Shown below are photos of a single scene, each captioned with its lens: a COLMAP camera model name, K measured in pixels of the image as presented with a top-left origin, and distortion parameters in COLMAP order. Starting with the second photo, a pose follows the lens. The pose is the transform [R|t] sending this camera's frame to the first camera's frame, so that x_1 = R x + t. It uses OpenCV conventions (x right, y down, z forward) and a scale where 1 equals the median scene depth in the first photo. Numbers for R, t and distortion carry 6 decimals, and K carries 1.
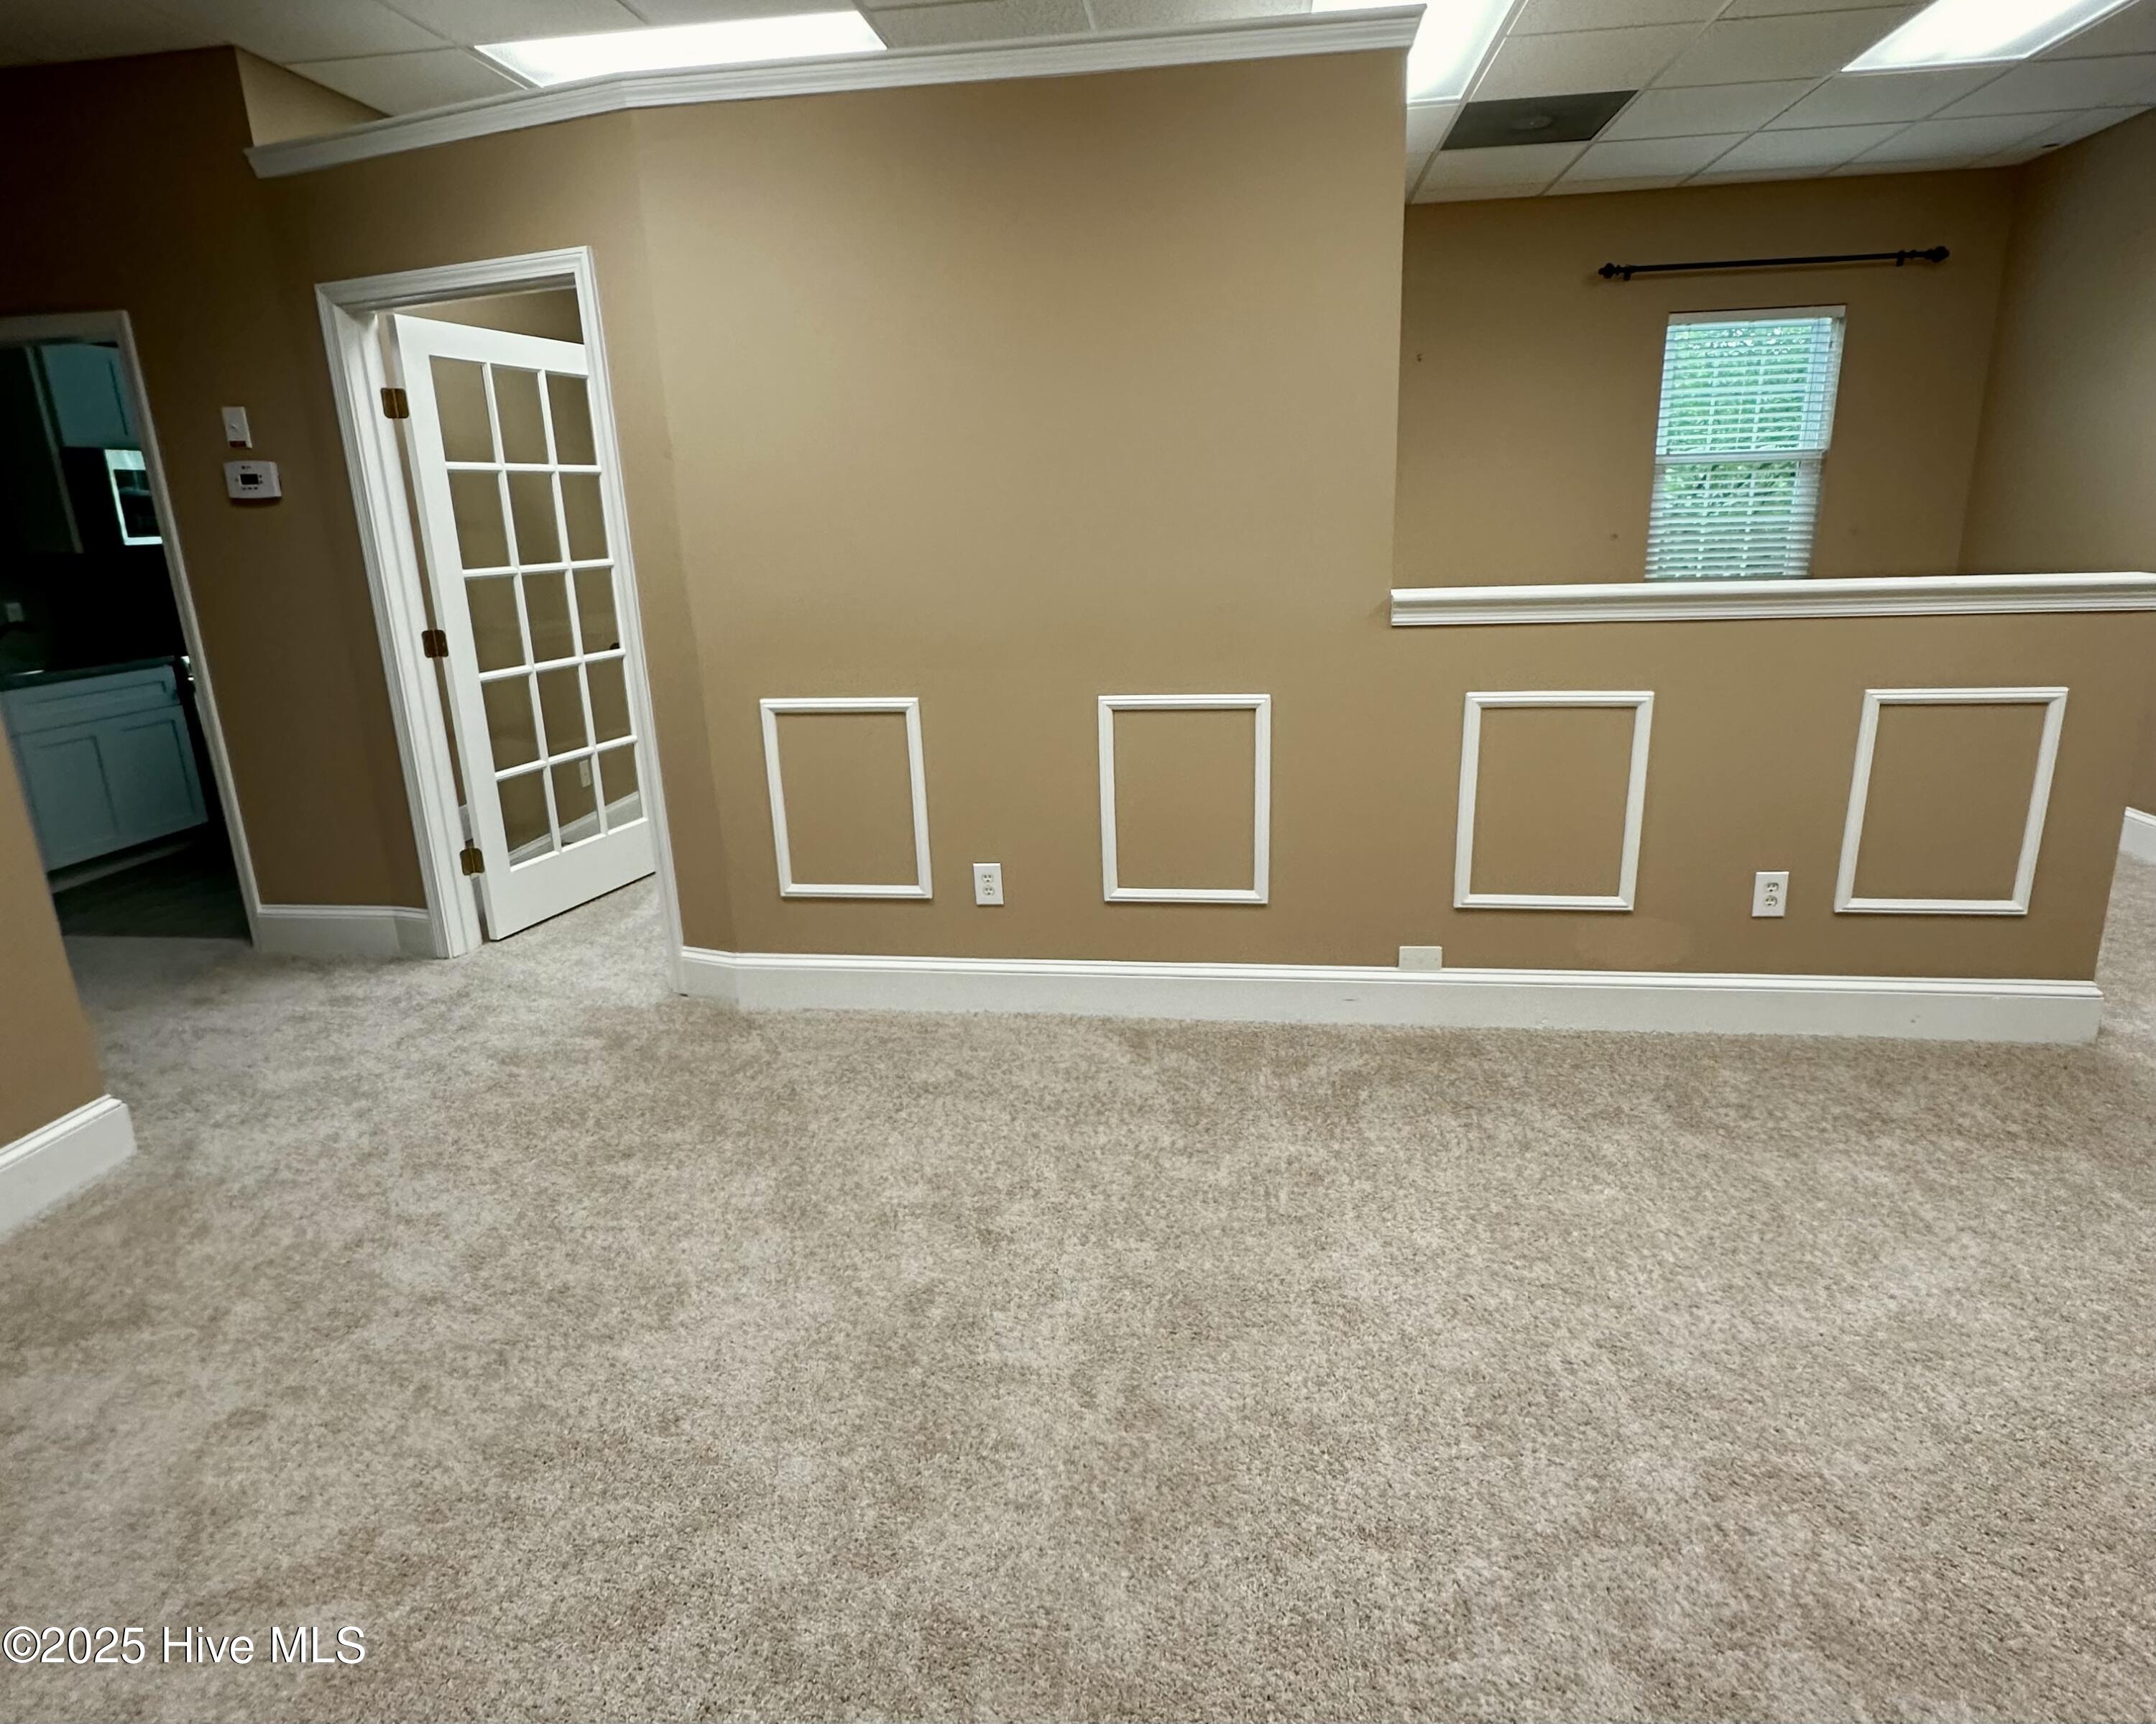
lens RADIAL K [[1132.6, 0, 1129.4], [0, 1132.6, 793.3], [0, 0, 1]] dist [-0.011247, 0.001593]
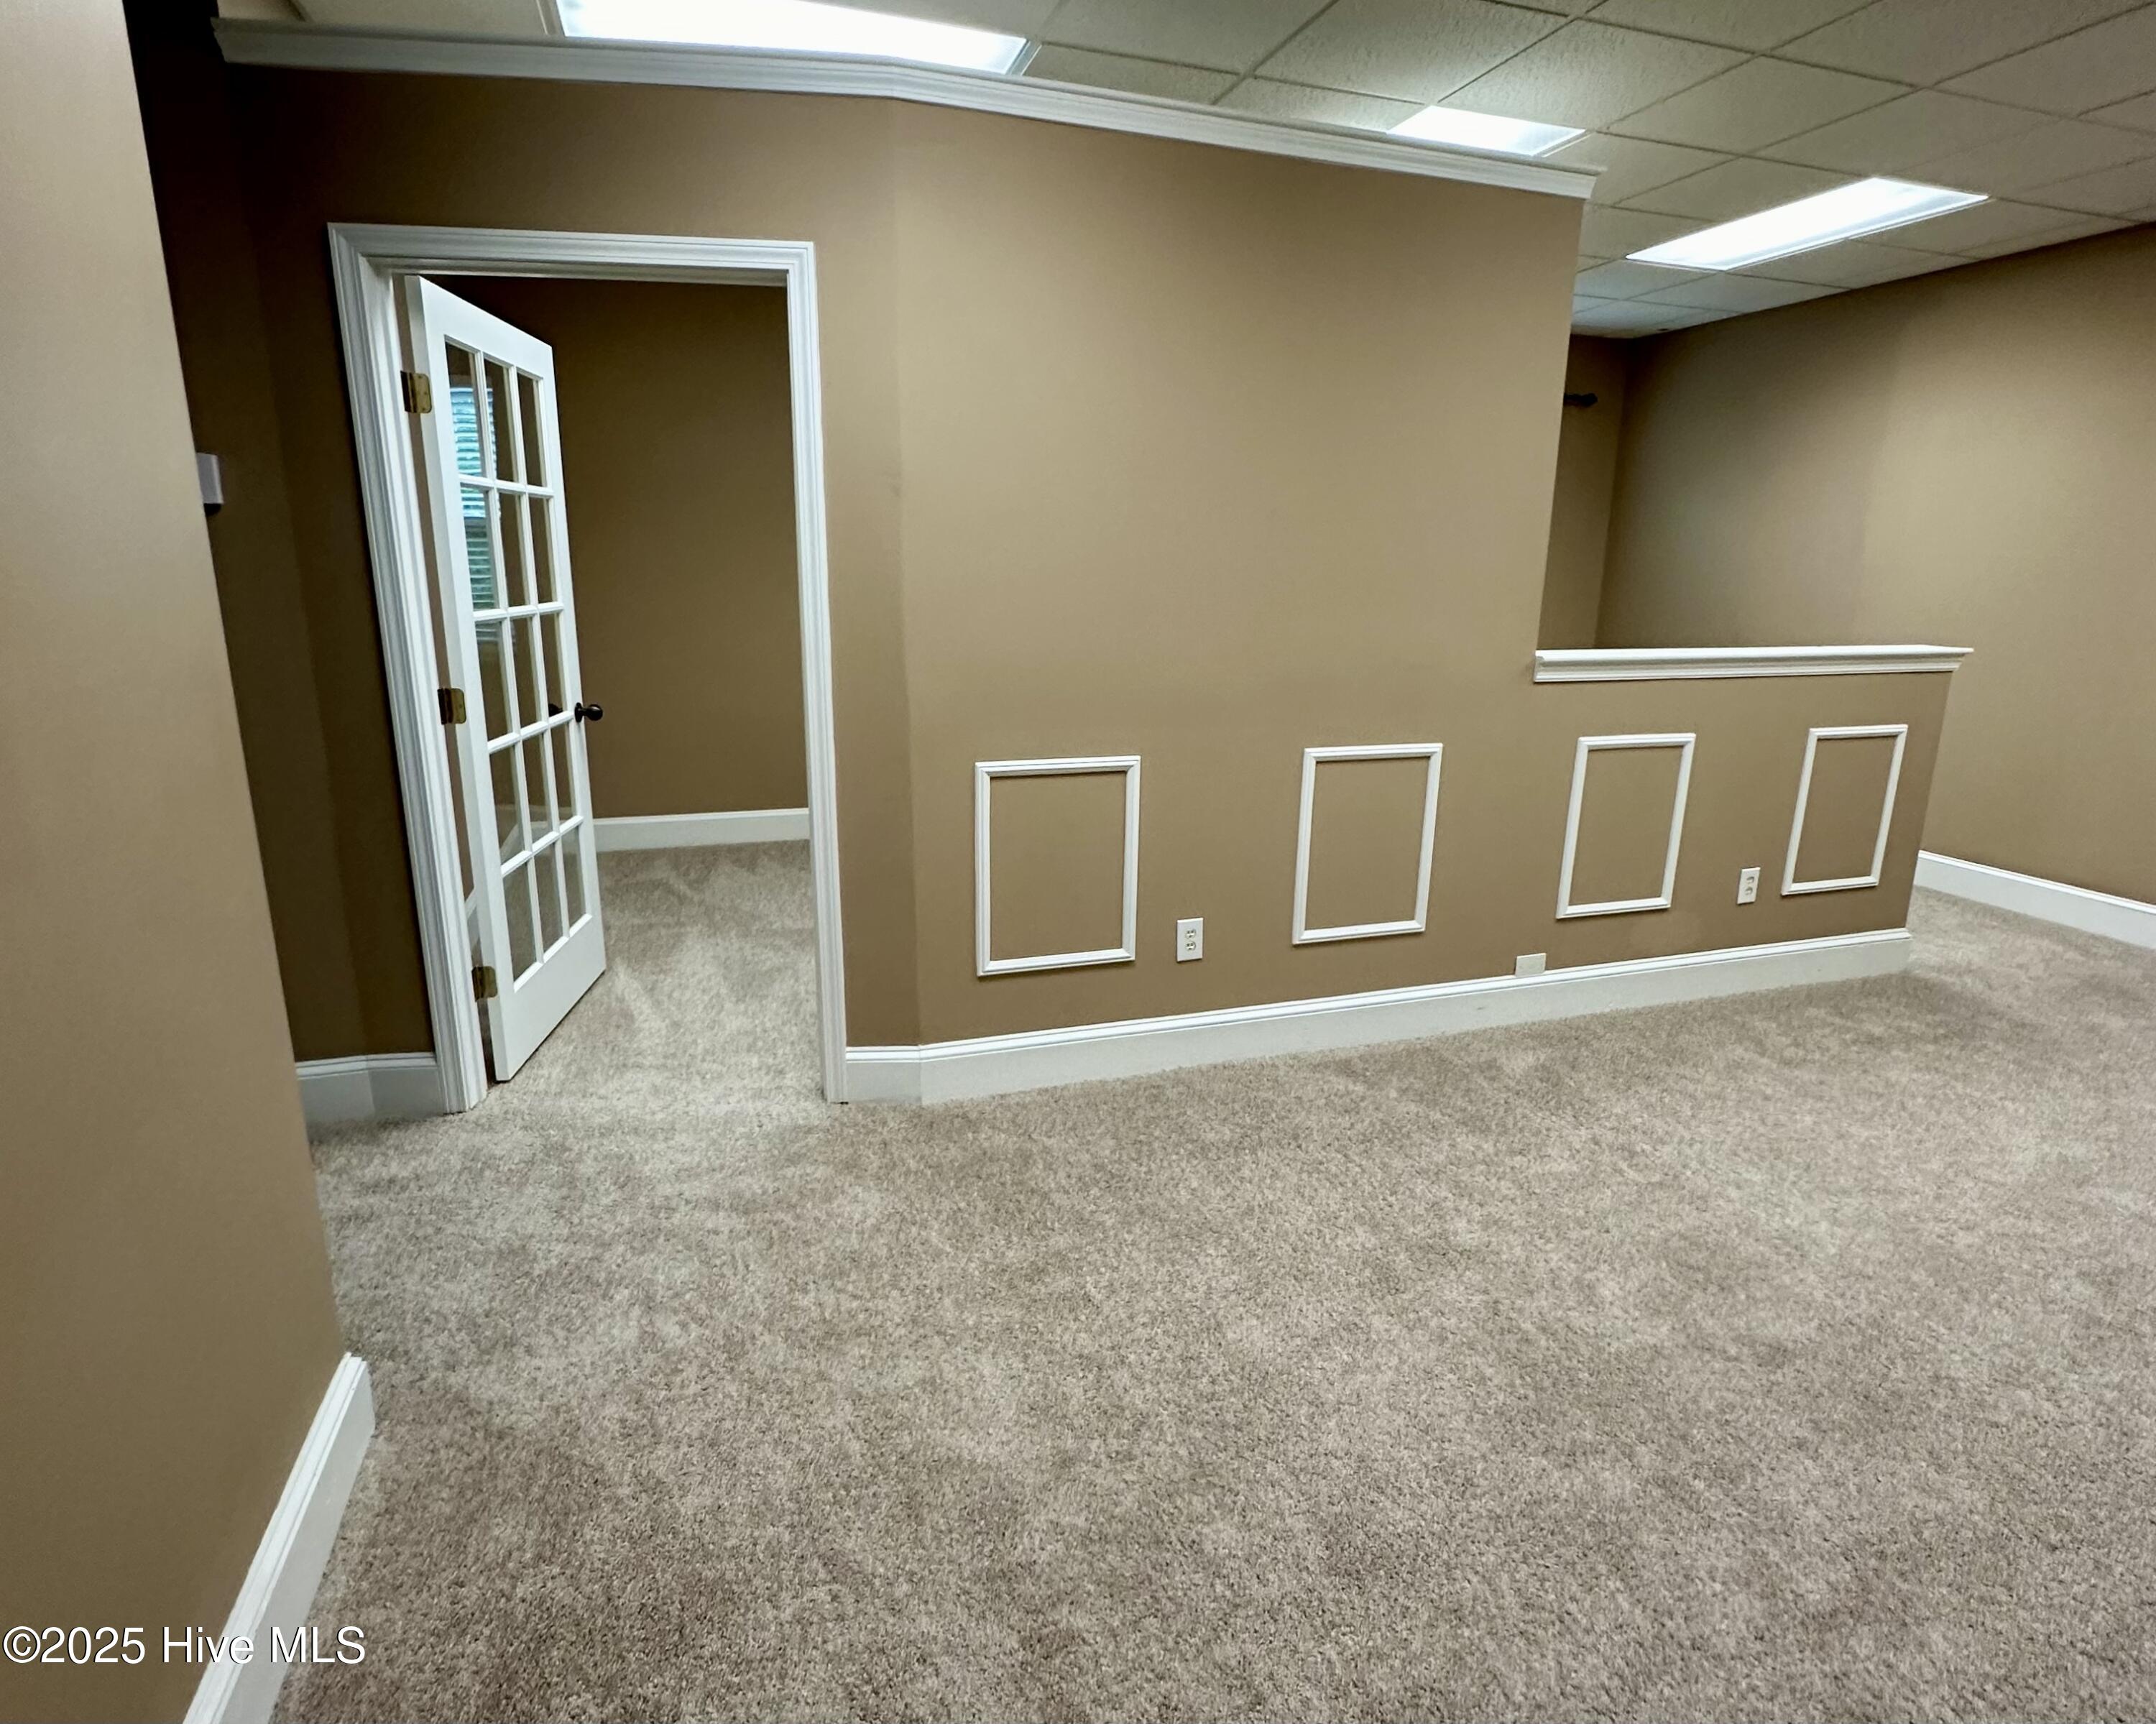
lens RADIAL K [[1132.6, 0, 1122.5], [0, 1132.6, 833.0], [0, 0, 1]] dist [-0.011247, 0.001593]
pose [[0.901190, -0.061275, 0.429070, -0.638342], [0.062736, 0.997972, 0.010751, -0.030265], [-0.428859, 0.017229, 0.903207, 0.125438]]
